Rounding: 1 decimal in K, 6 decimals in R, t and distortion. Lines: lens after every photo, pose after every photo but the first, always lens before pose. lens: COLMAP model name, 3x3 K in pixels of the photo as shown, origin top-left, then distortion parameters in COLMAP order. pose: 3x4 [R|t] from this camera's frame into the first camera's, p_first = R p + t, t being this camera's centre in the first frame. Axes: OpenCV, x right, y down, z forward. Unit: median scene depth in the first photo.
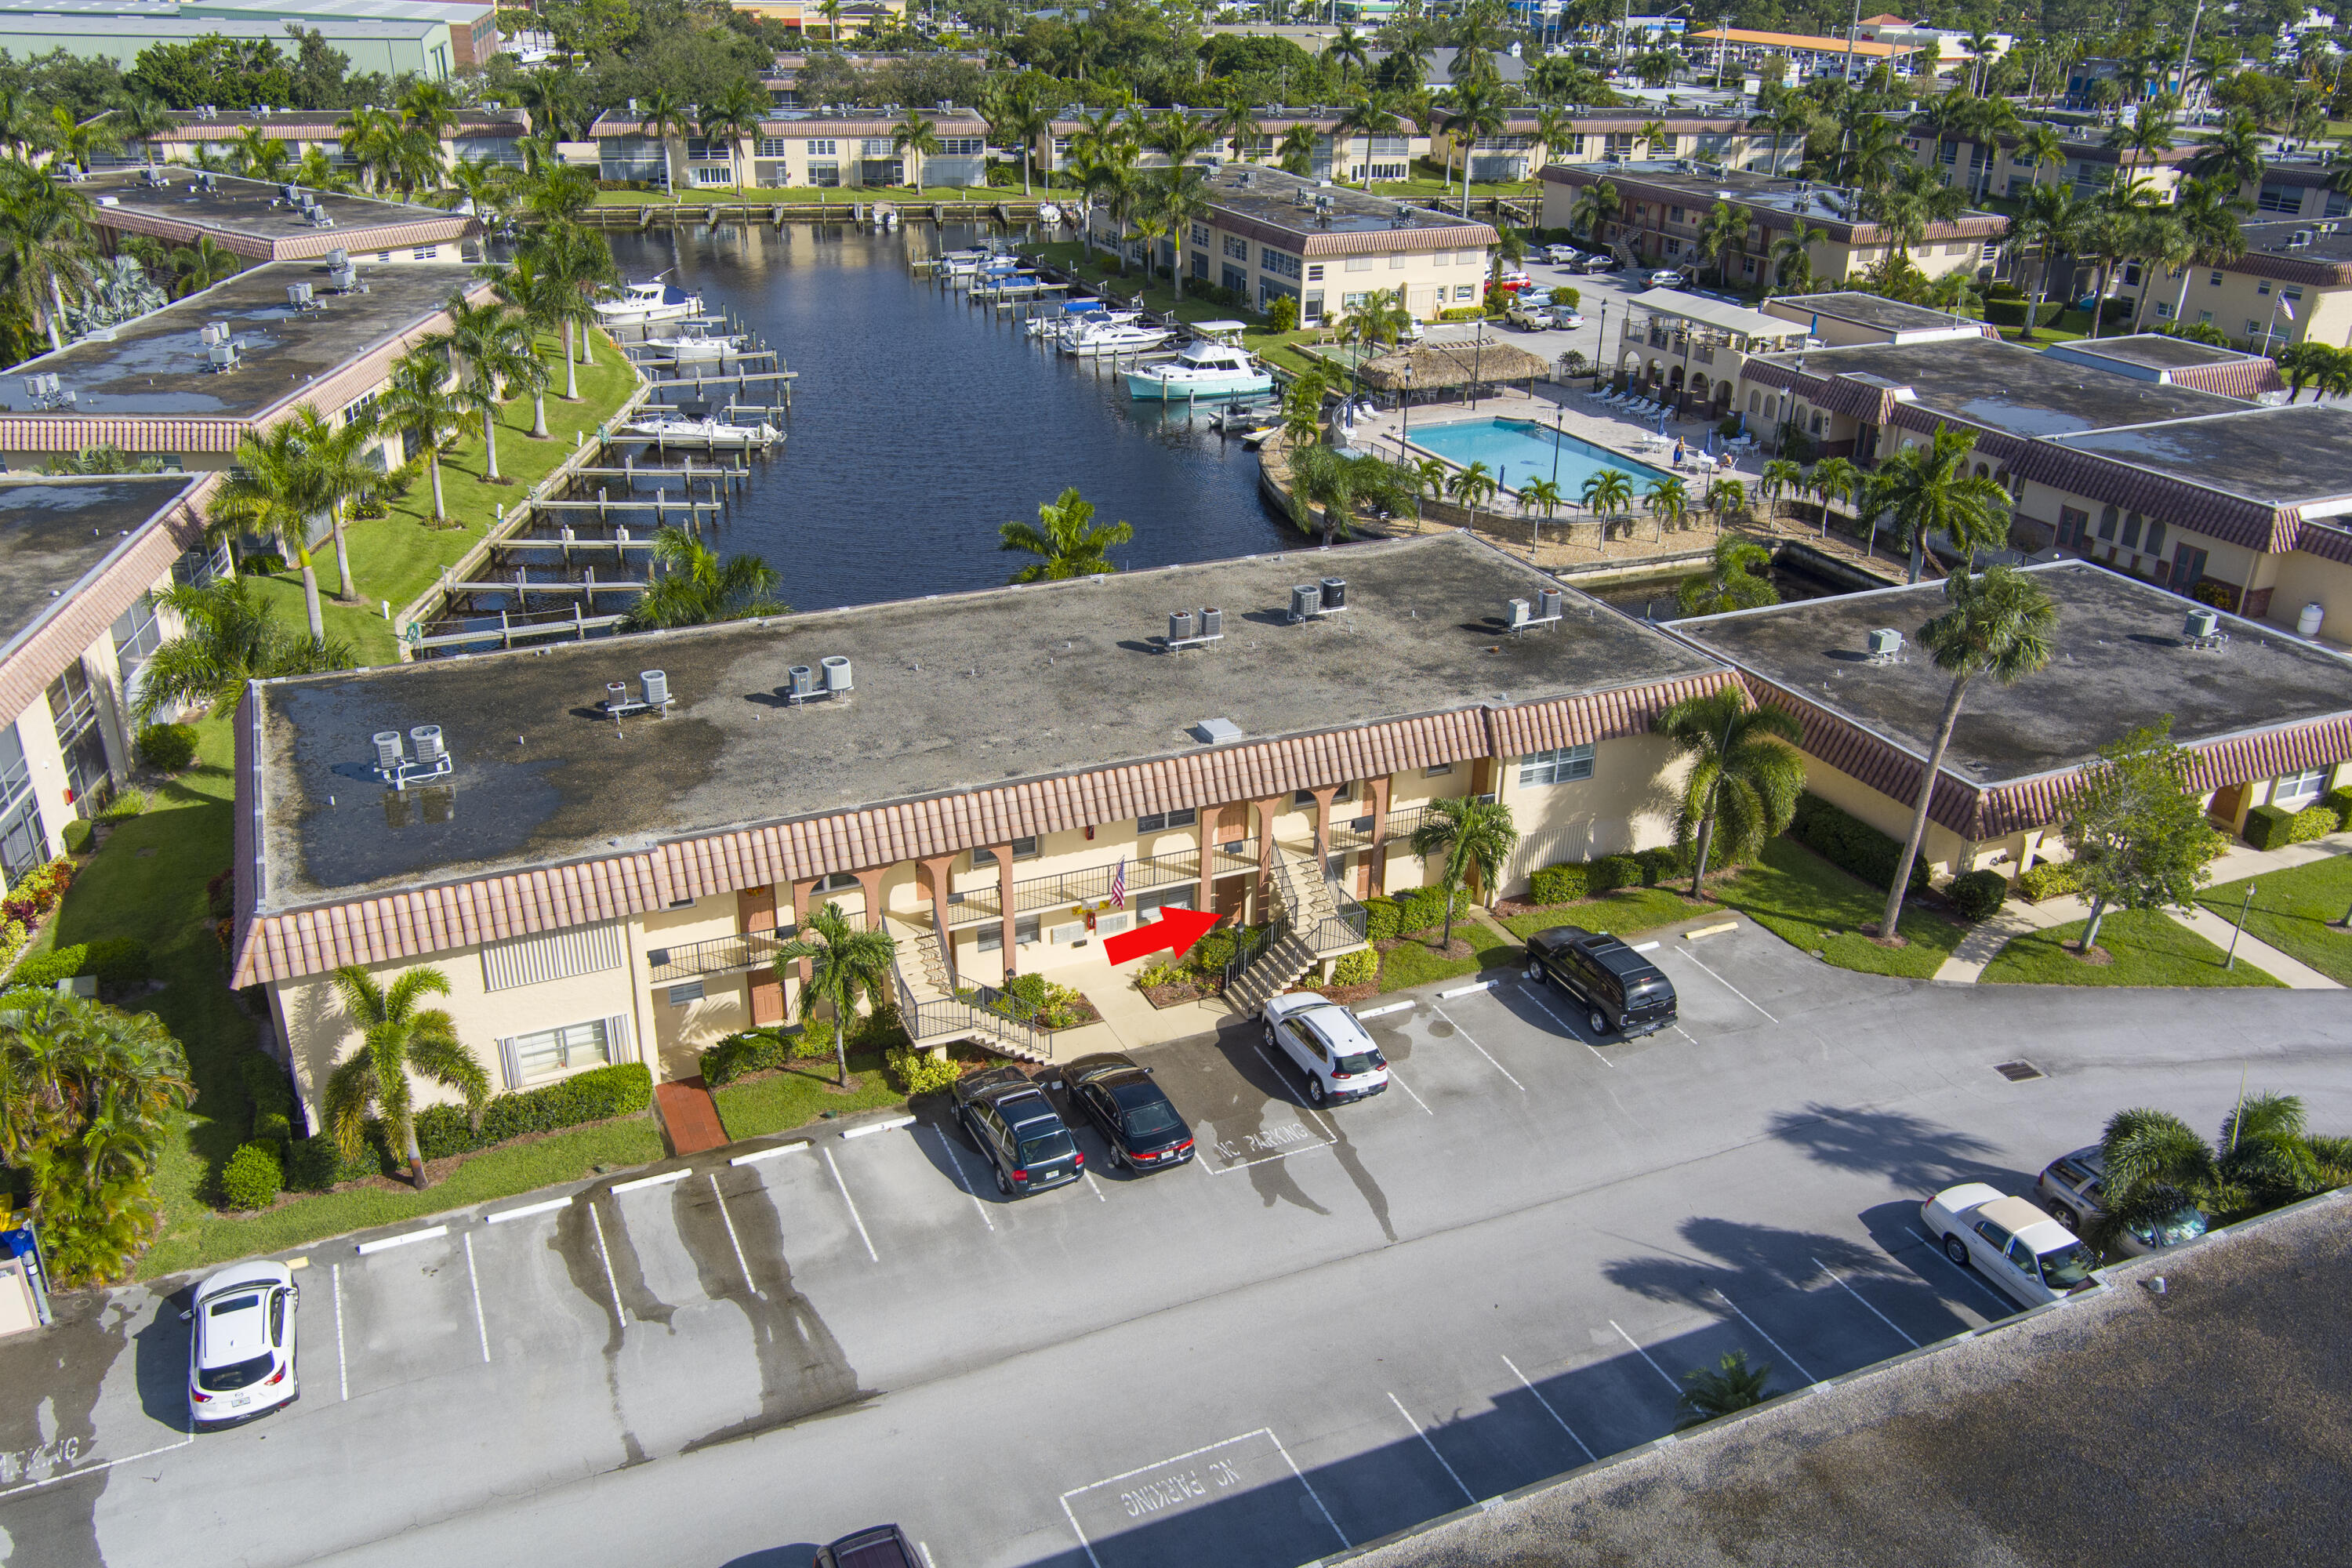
lens RADIAL K [[1940.8, 0, 1176.5], [0, 1940.8, 775.4], [0, 0, 1]] dist [0.001374, 0.027304]
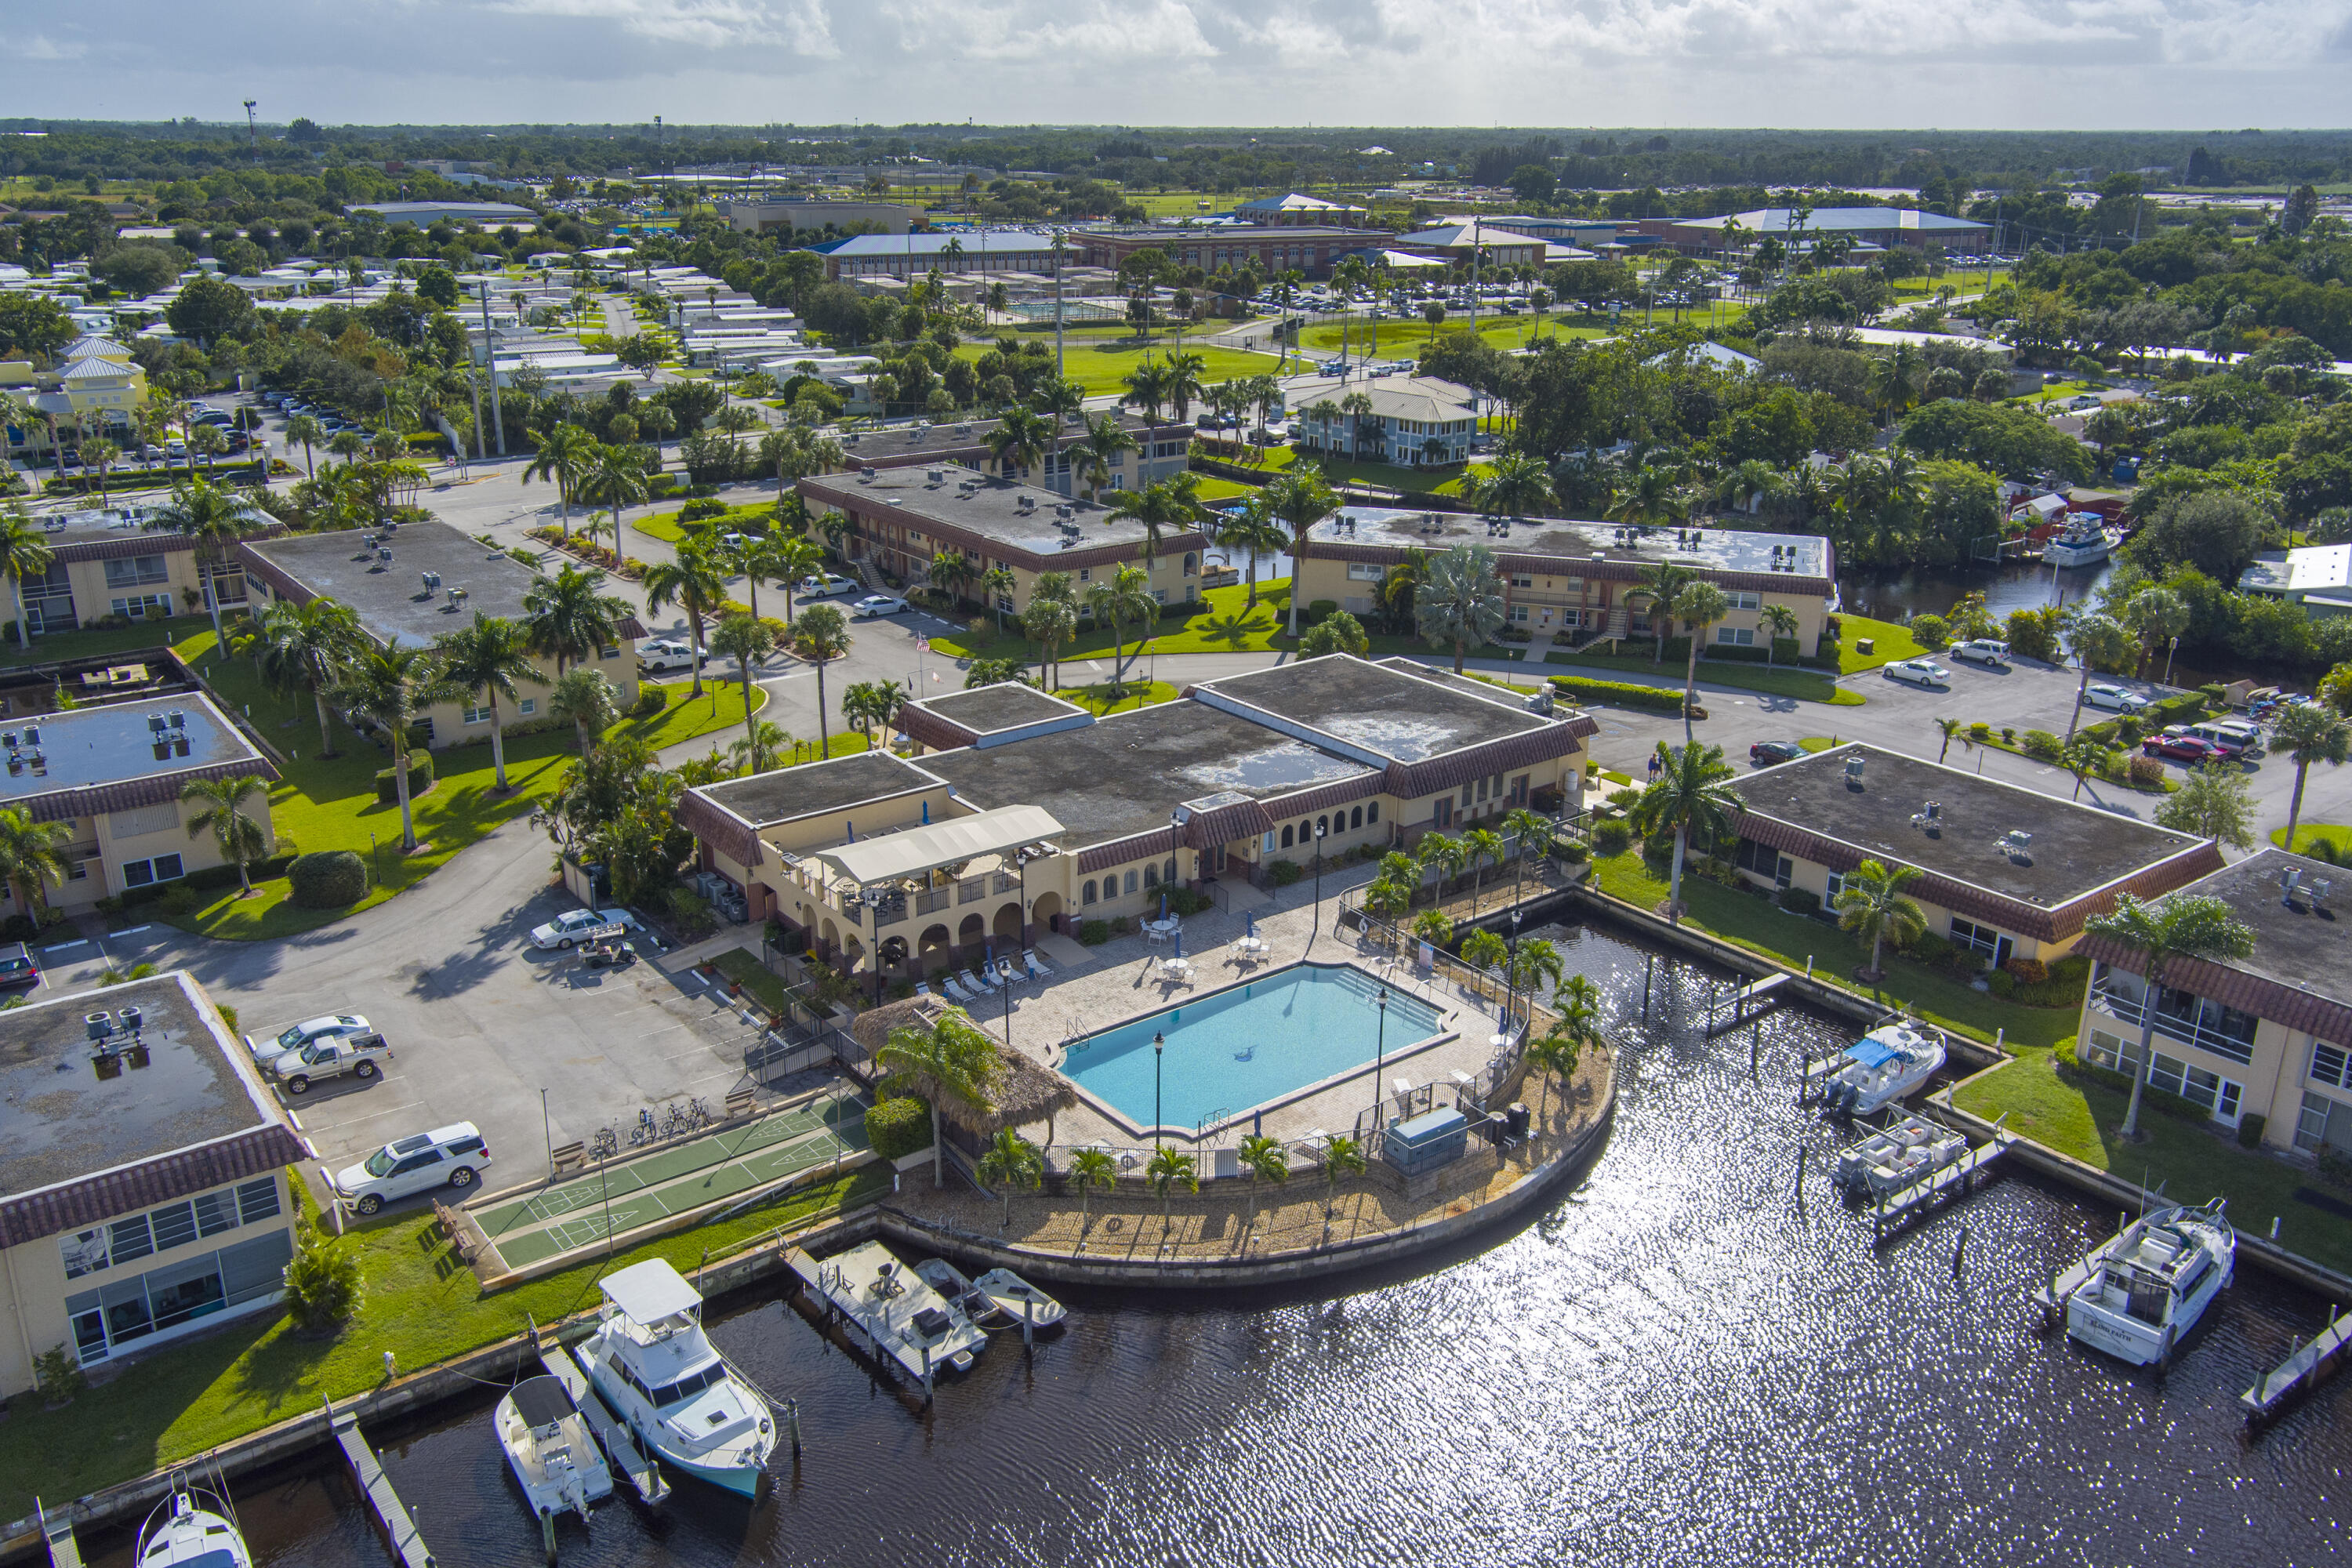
lens RADIAL K [[1893.5, 0, 1178.5], [0, 1893.5, 792.1], [0, 0, 1]] dist [0.006427, 0.013054]
pose [[-0.228214, -0.345224, 0.910351, -0.533706], [0.388325, 0.825158, 0.410265, -0.634774], [-0.892817, 0.447140, -0.054254, 1.113917]]
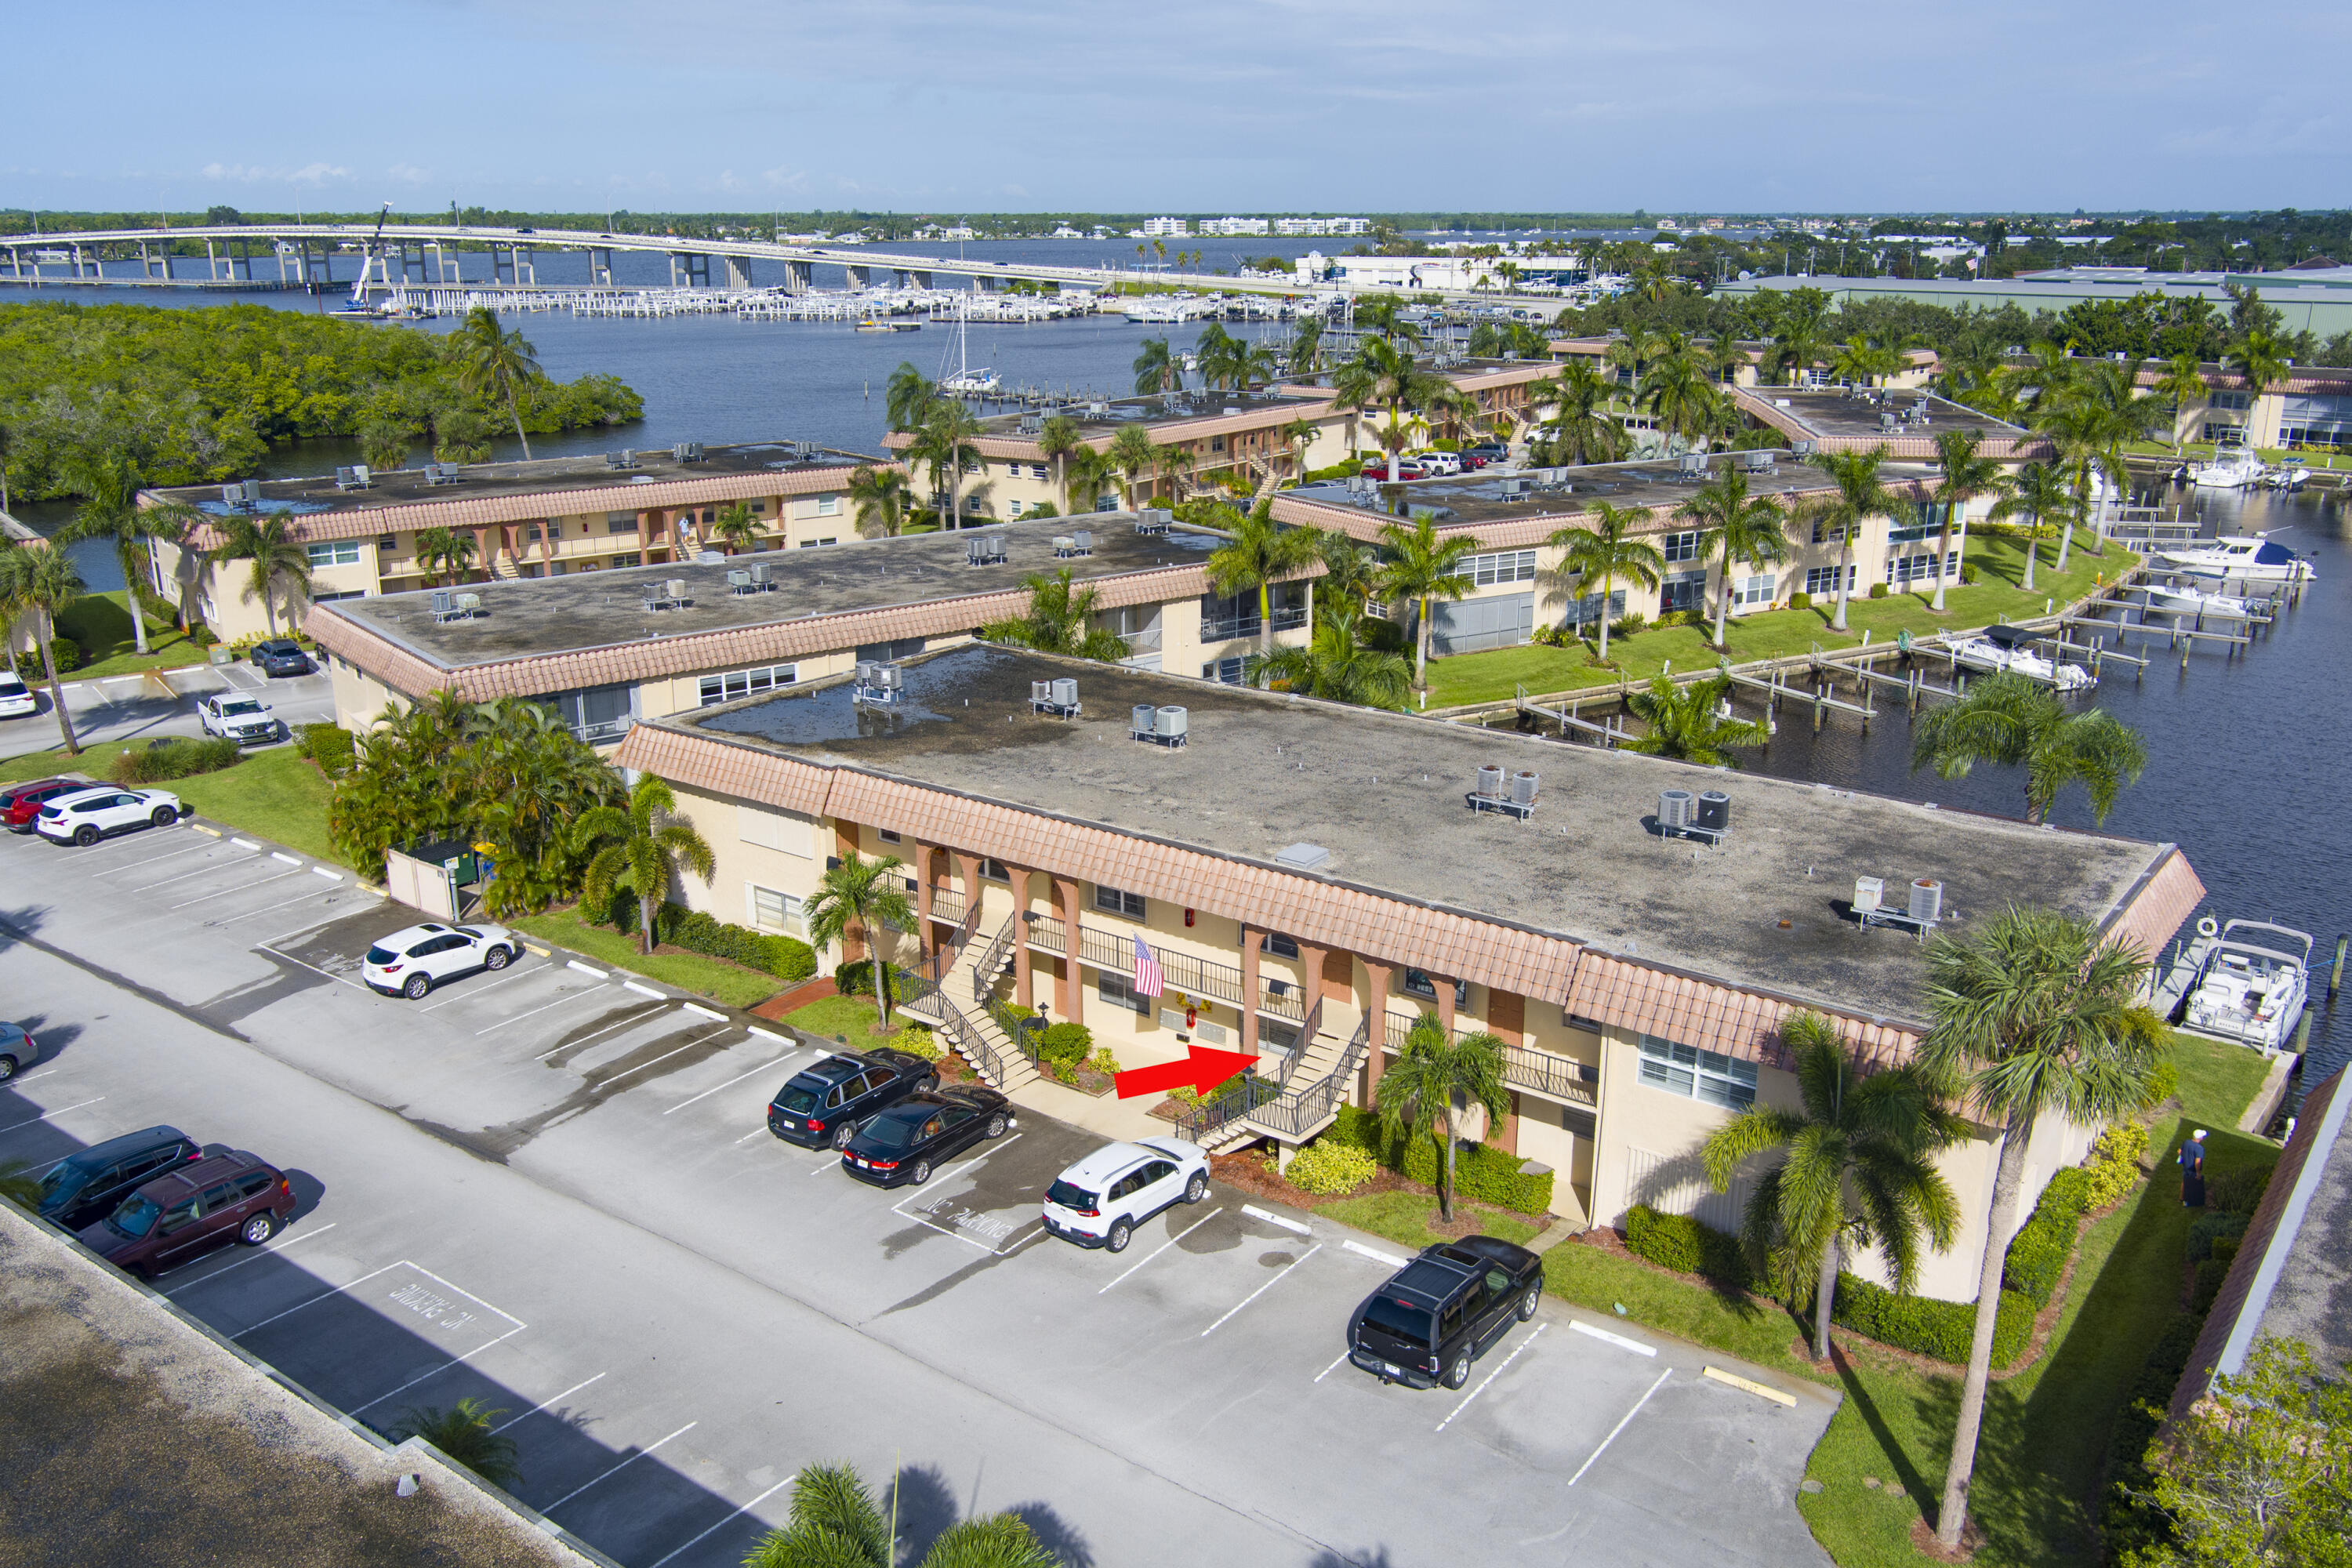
lens RADIAL K [[1948.7, 0, 1174.0], [0, 1948.7, 785.5], [0, 0, 1]] dist [0.003904, 0.014146]
pose [[0.474124, 0.233445, -0.848946, 0.412321], [-0.351115, 0.934354, 0.060838, -0.047890], [0.807418, 0.269233, 0.524966, 0.261733]]
